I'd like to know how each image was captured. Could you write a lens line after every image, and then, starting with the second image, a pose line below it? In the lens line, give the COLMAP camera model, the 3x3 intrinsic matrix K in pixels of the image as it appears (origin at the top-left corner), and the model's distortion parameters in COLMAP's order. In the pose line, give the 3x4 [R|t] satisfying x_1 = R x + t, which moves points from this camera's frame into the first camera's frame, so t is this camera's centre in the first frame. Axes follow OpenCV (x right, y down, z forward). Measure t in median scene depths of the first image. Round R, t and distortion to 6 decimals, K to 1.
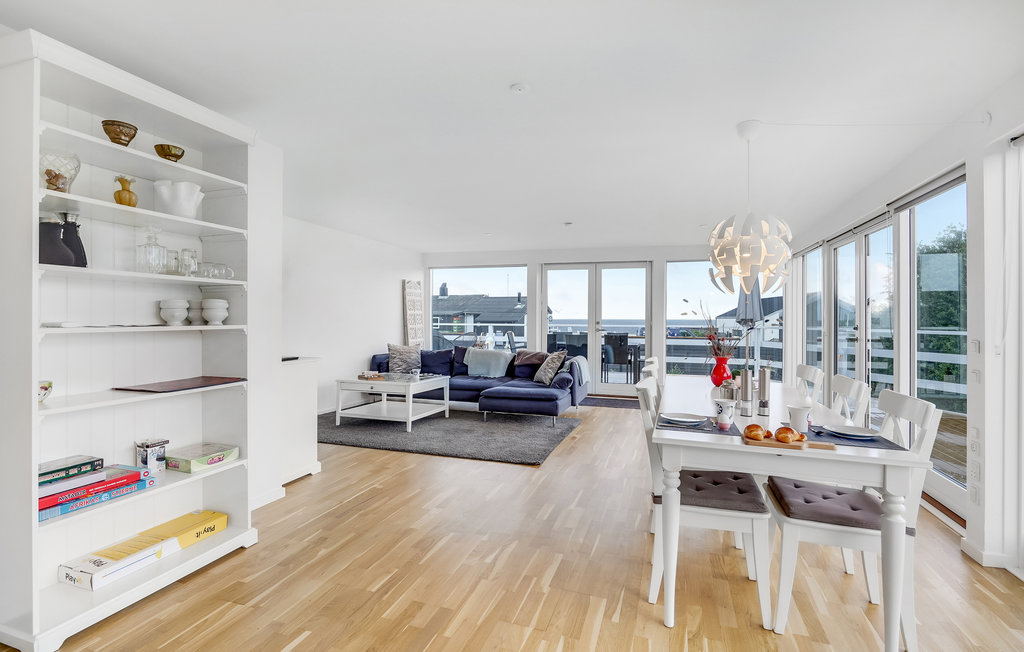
lens RADIAL K [[481.4, 0, 511.8], [0, 481.4, 315.7], [0, 0, 1]] dist [-0.001215, -0.000105]
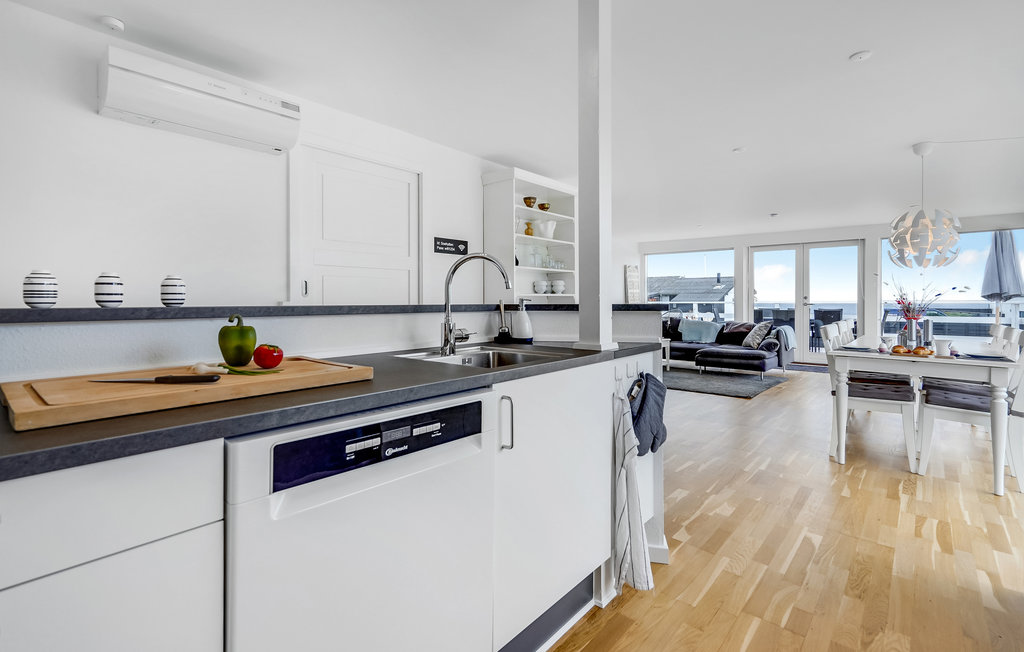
lens RADIAL K [[474.2, 0, 507.7], [0, 474.2, 300.0], [0, 0, 1]] dist [0.003008, 0.000502]
pose [[0.921693, -0.007509, -0.387849, -0.035407], [0.008516, 0.999963, 0.000879, 0.016726], [0.387828, -0.004114, 0.921723, -0.335247]]
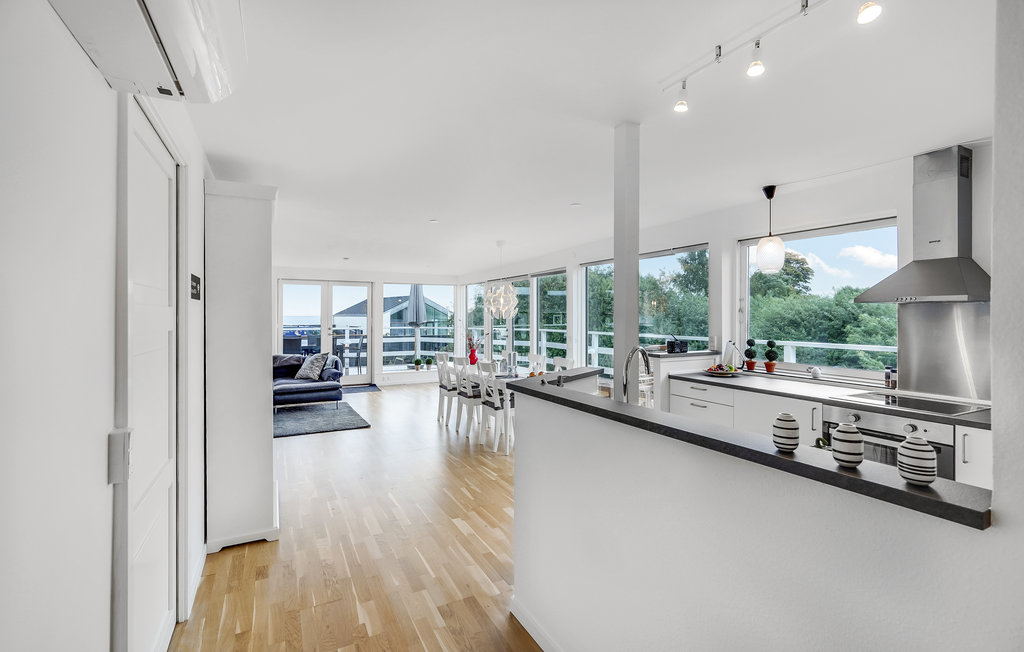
lens RADIAL K [[481.4, 0, 511.8], [0, 481.4, 315.7], [0, 0, 1]] dist [-0.001215, -0.000105]
pose [[0.693082, -0.009817, 0.720792, -0.483501], [0.001318, 0.999923, 0.012352, -0.040734], [-0.720857, -0.007611, 0.693042, -0.254289]]
